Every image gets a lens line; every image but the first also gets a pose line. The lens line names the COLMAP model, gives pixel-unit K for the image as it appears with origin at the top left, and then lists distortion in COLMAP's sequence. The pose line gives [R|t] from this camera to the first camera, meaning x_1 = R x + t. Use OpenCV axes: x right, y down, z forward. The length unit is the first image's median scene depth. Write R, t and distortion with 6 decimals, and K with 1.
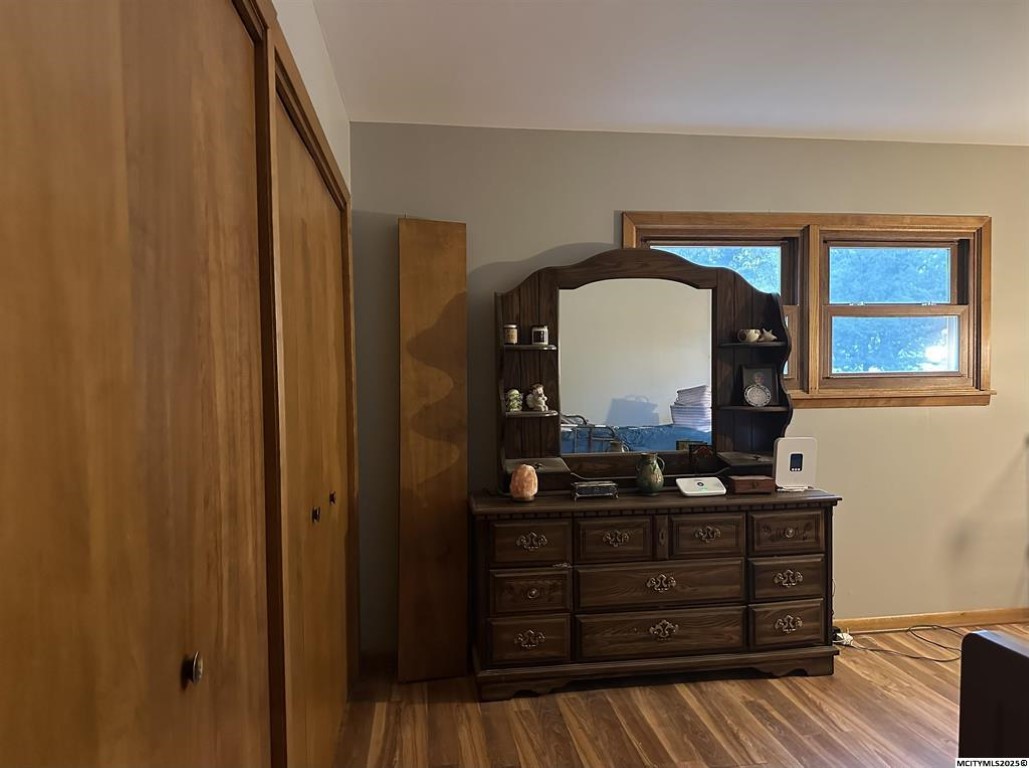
lens RADIAL K [[720.5, 0, 516.2], [0, 720.5, 383.7], [0, 0, 1]] dist [0.023657, -0.016385]
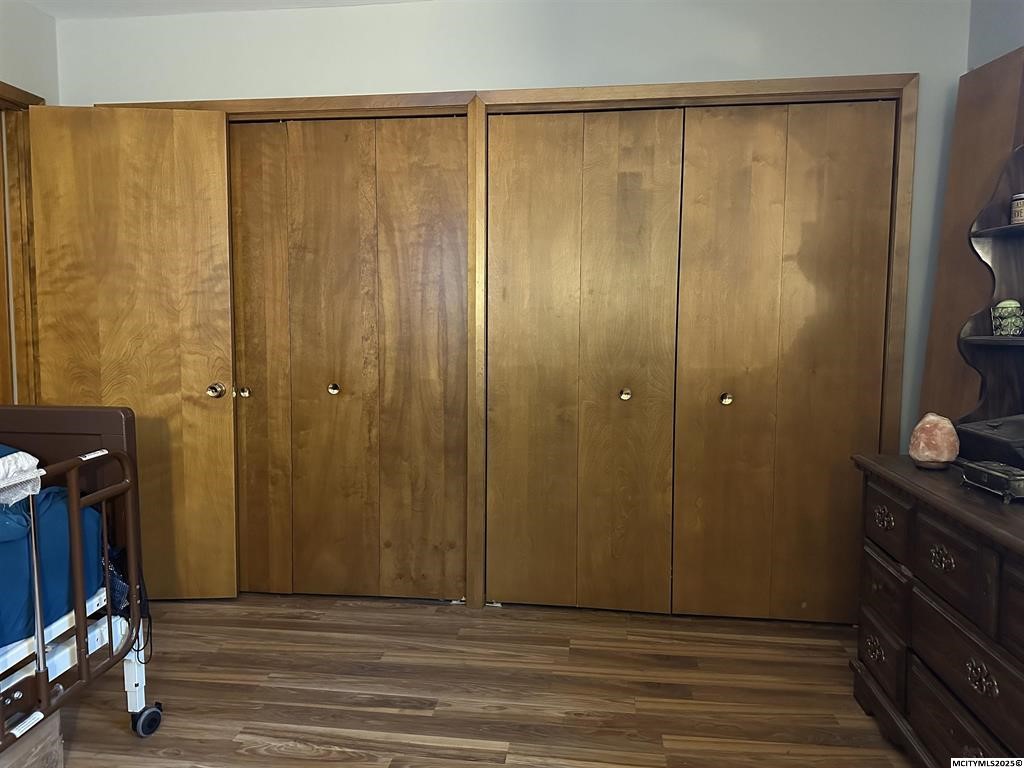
lens RADIAL K [[717.0, 0, 511.2], [0, 717.0, 380.7], [0, 0, 1]] dist [0.023657, -0.016385]
pose [[-0.229197, 0.106075, -0.967583, 0.801825], [-0.003370, 0.993952, 0.109764, 0.013432], [0.973374, 0.028418, -0.227454, 0.844395]]
